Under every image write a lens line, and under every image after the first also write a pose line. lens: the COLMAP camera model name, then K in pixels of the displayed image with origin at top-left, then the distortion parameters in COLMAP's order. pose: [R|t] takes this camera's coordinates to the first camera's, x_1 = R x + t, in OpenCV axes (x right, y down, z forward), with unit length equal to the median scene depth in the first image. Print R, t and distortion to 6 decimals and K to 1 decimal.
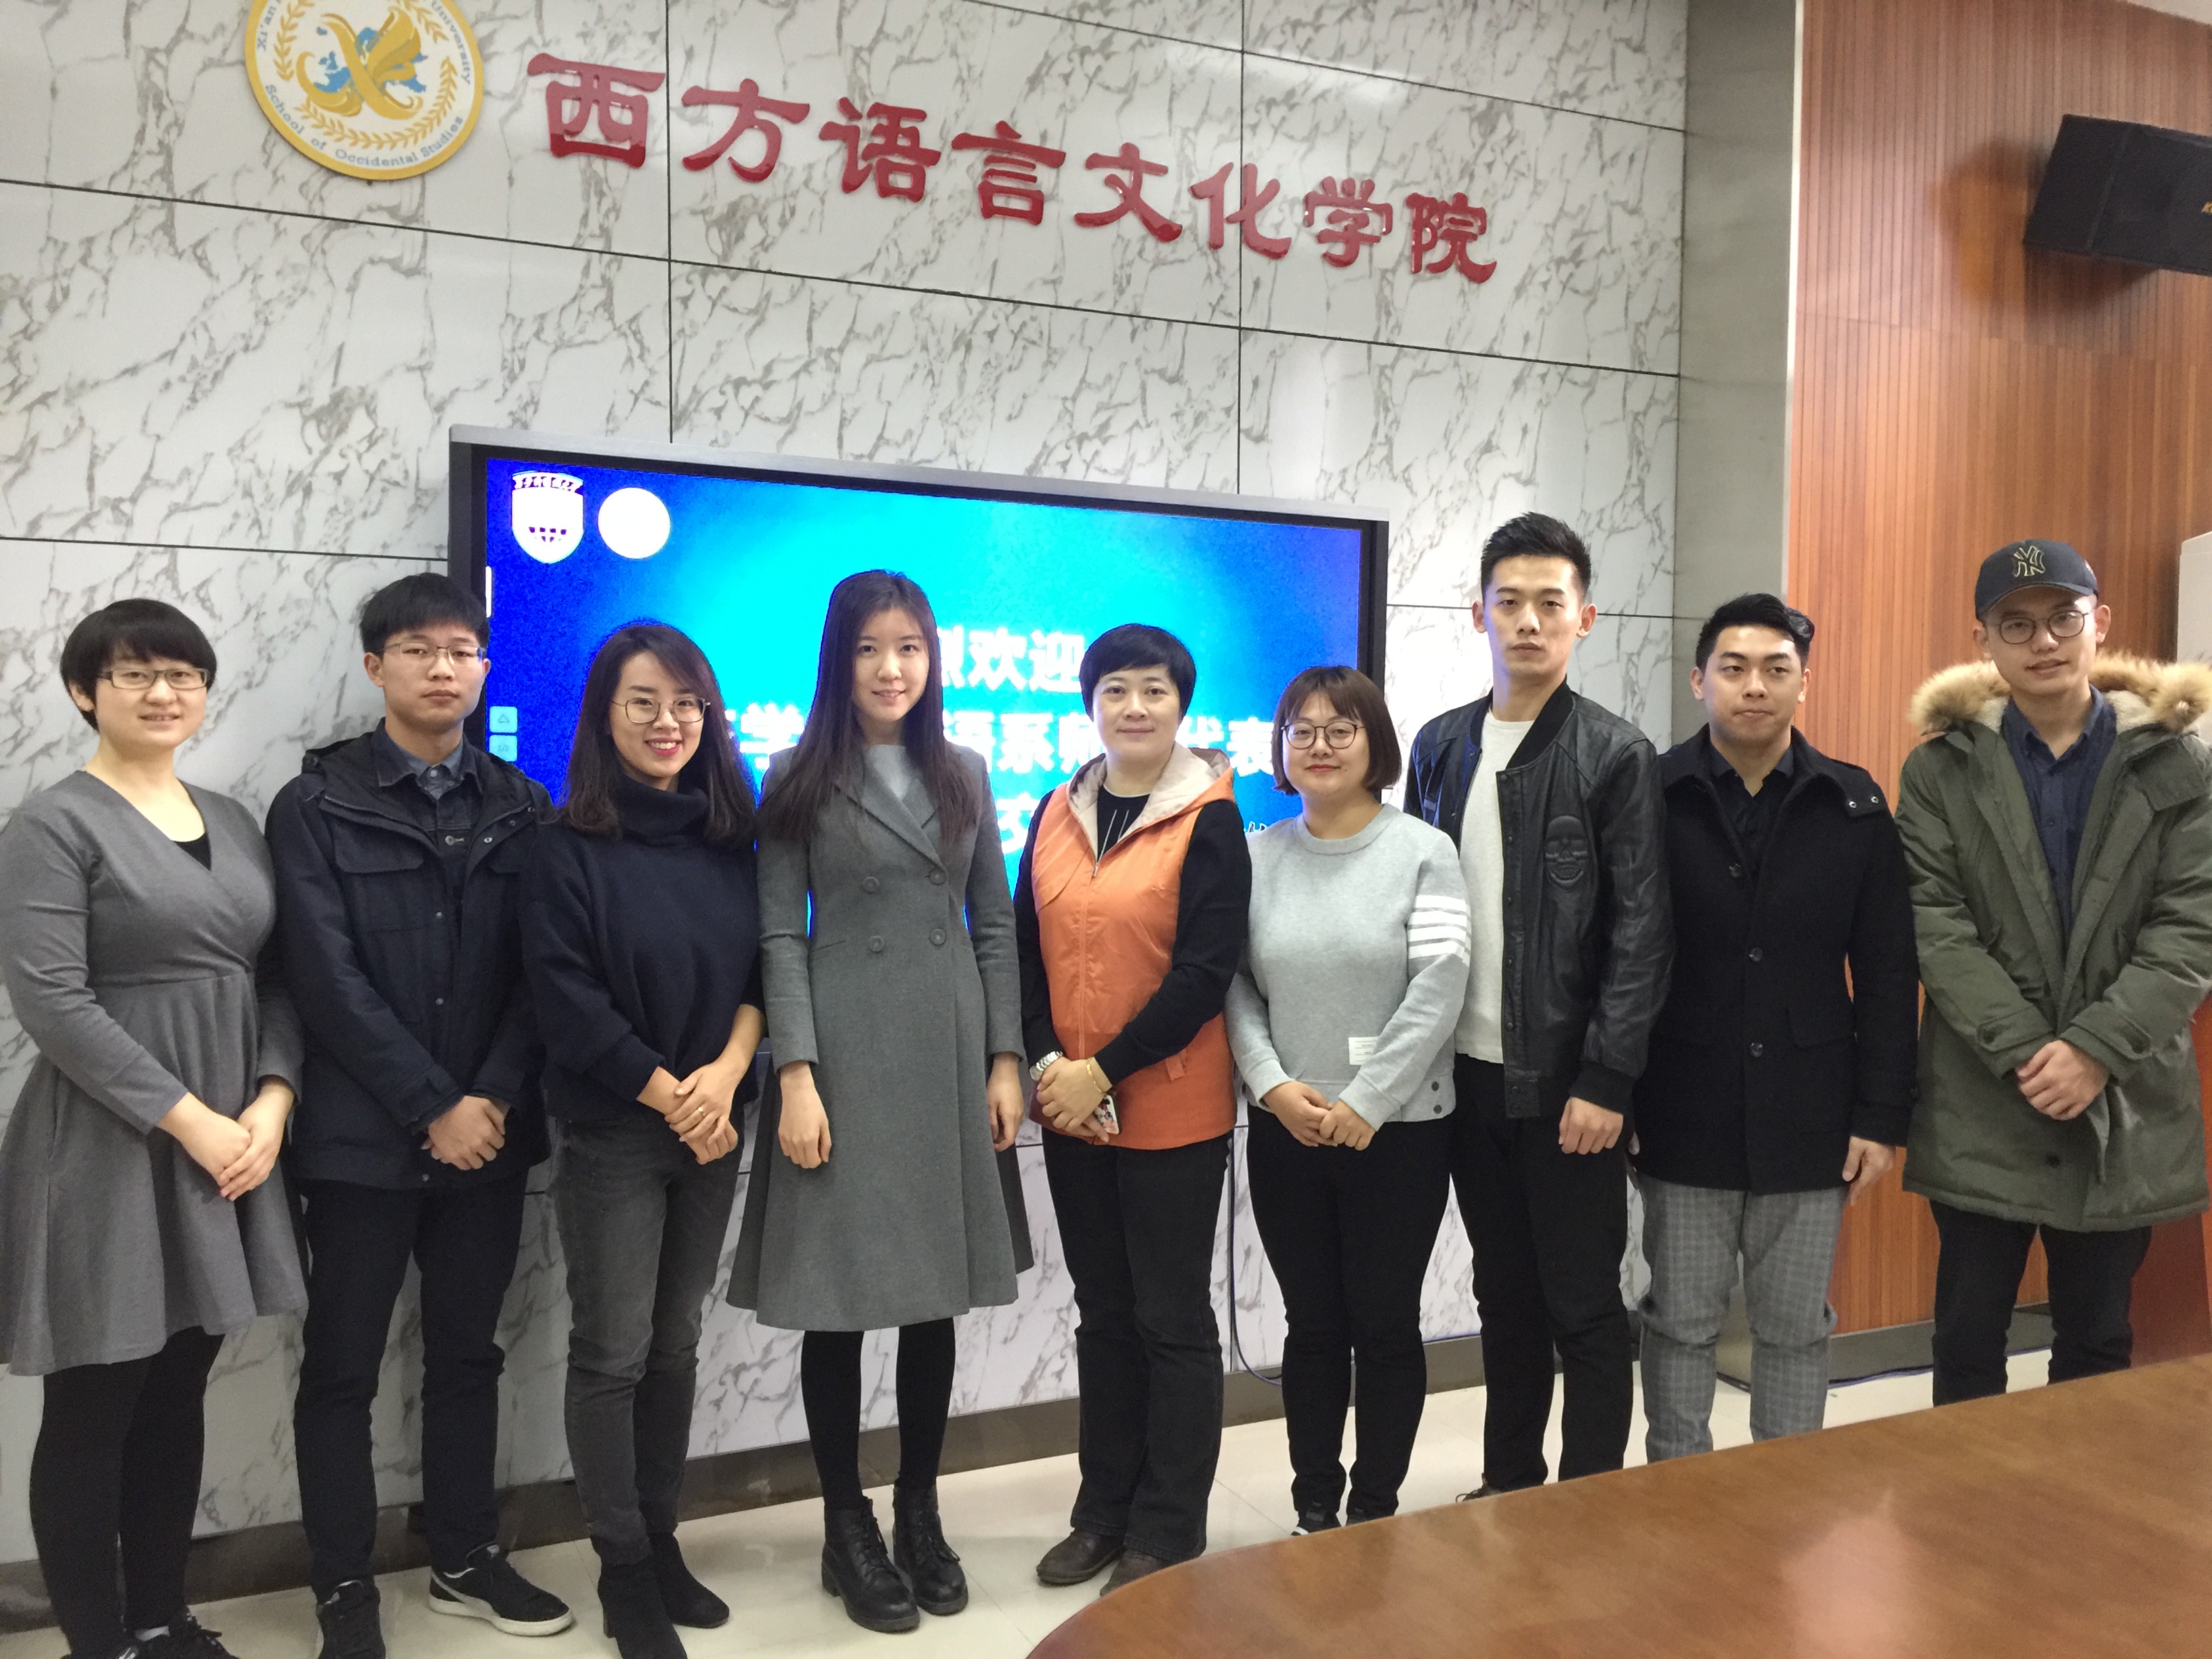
lens RADIAL K [[1846.2, 0, 1122.6], [0, 1846.2, 831.1], [0, 0, 1]] dist [0.071633, -0.085429]
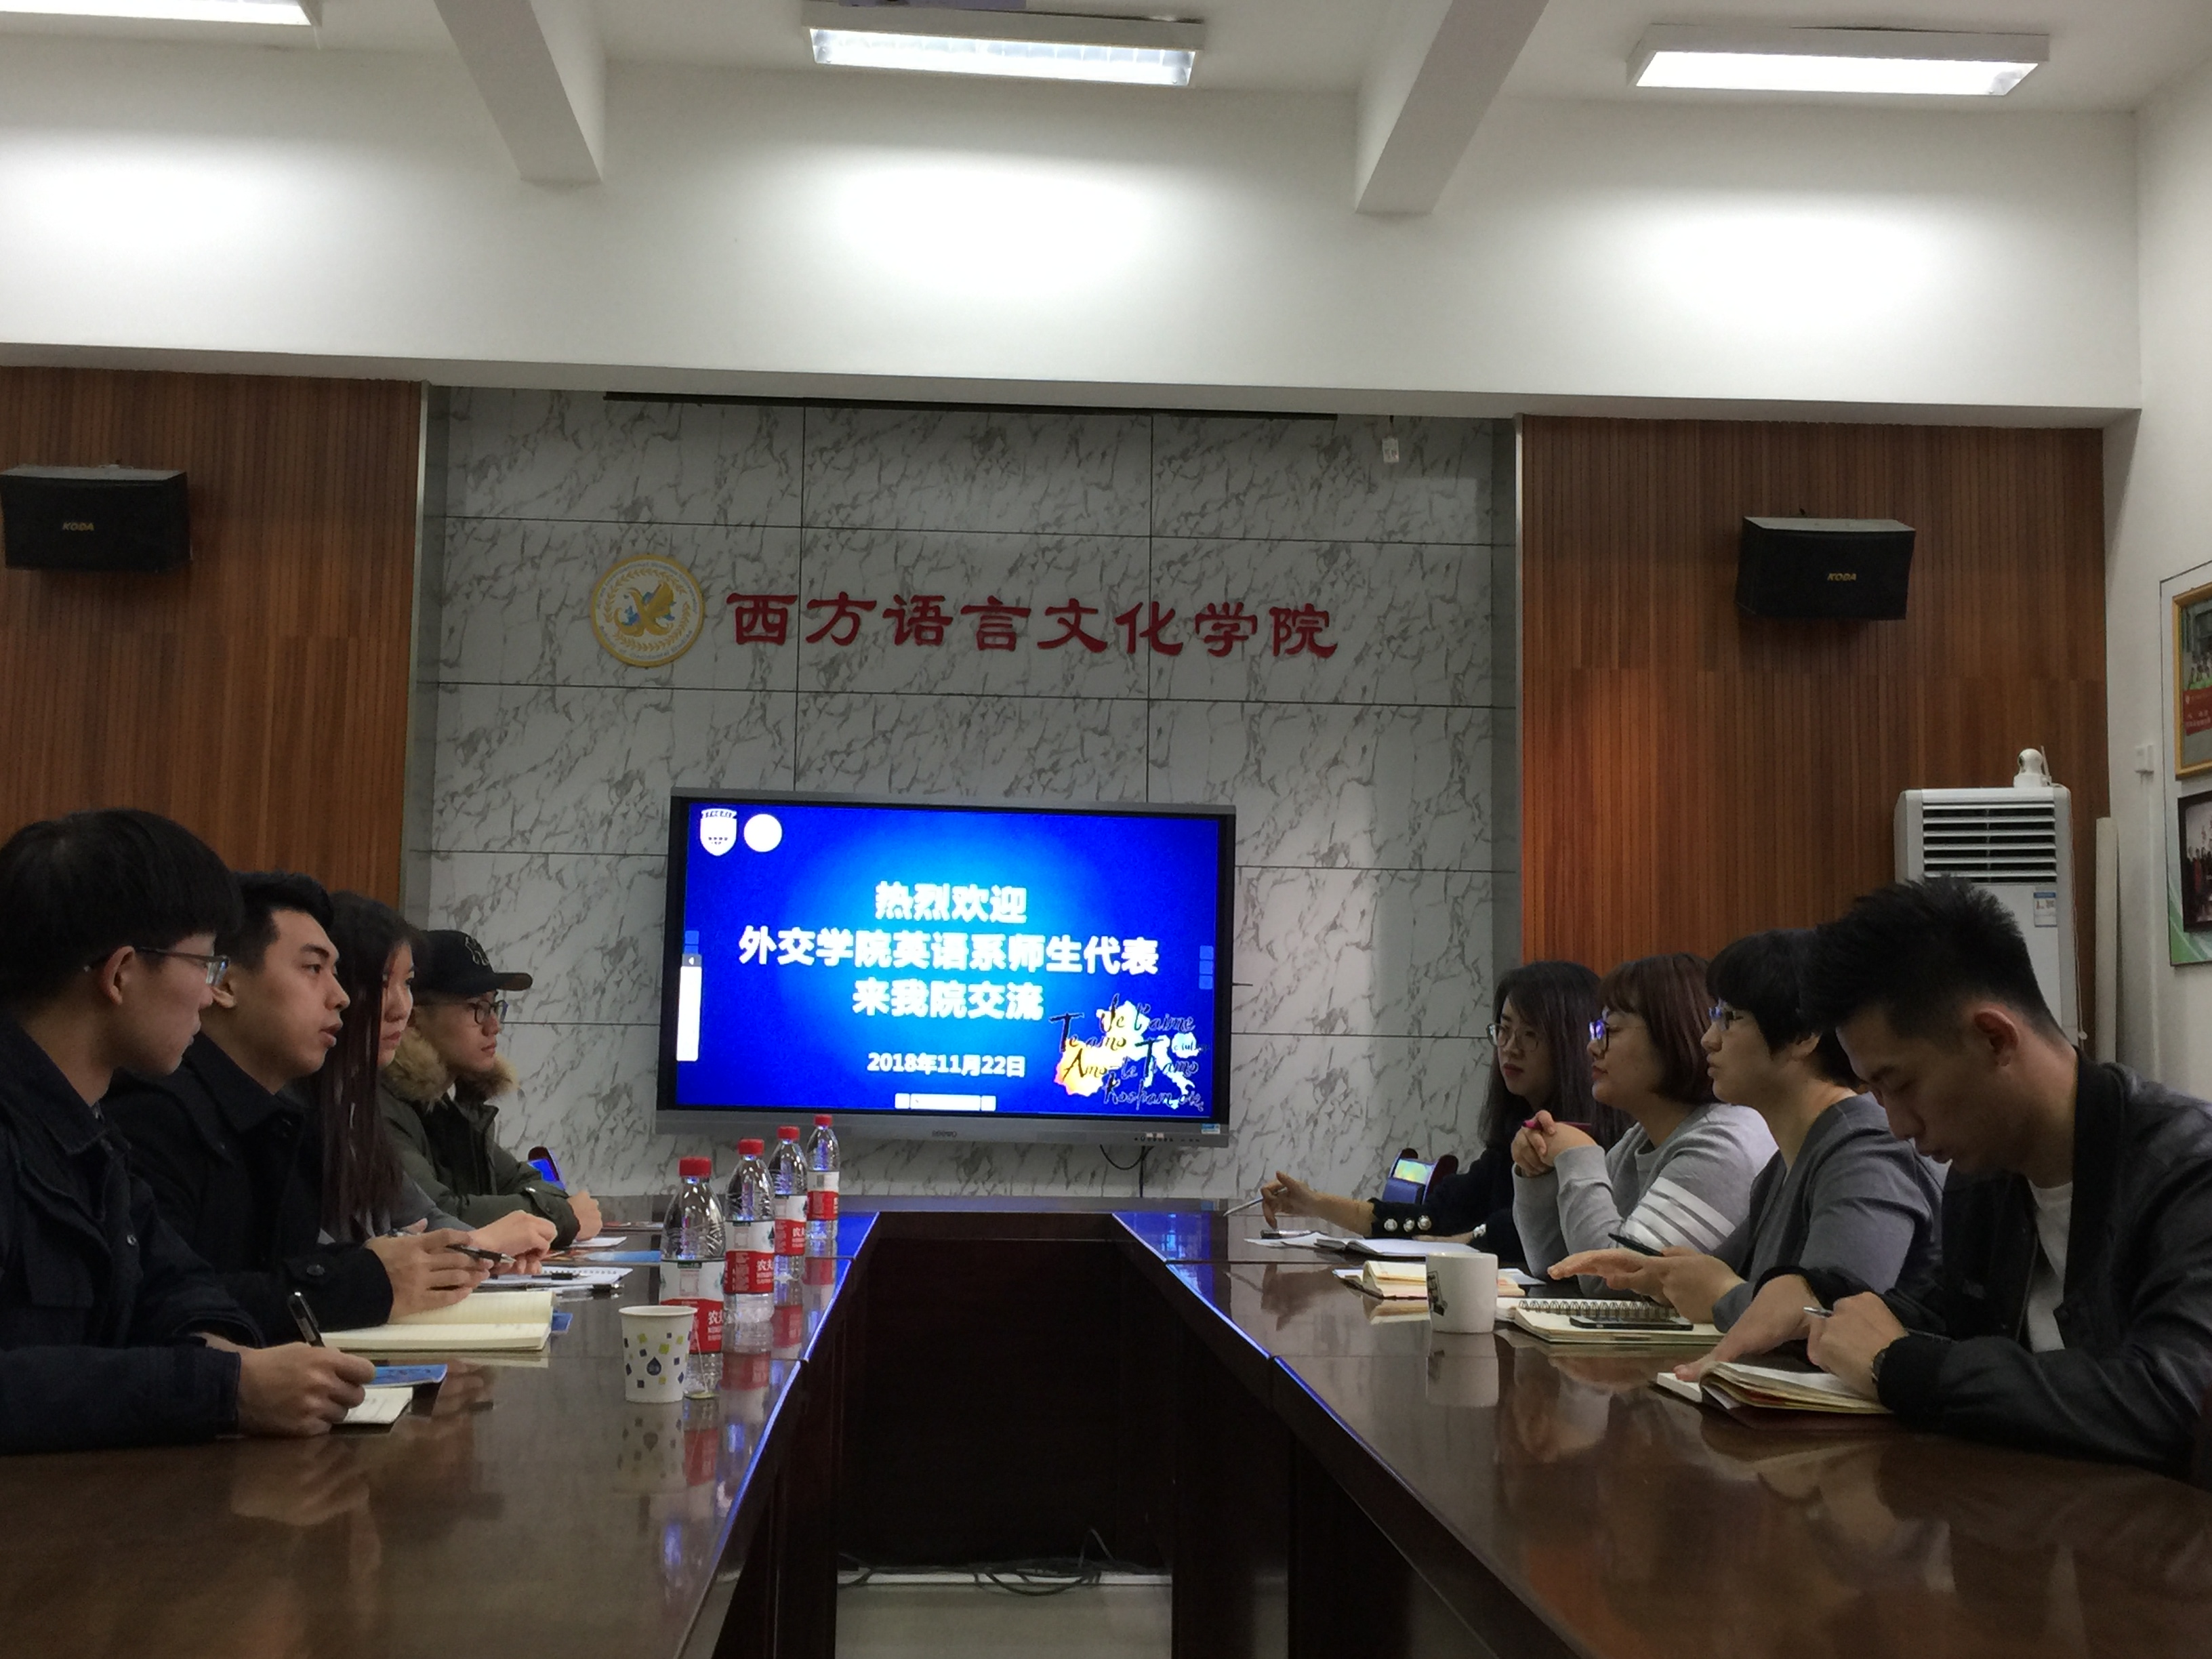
lens RADIAL K [[2458.1, 0, 1103.0], [0, 2458.1, 830.2], [0, 0, 1]] dist [0.019433, 0.000000]
pose [[0.935963, -0.028730, -0.350926, 0.842766], [-0.021953, 0.989965, -0.139598, 0.154238], [0.351415, 0.138362, 0.925939, -1.067648]]
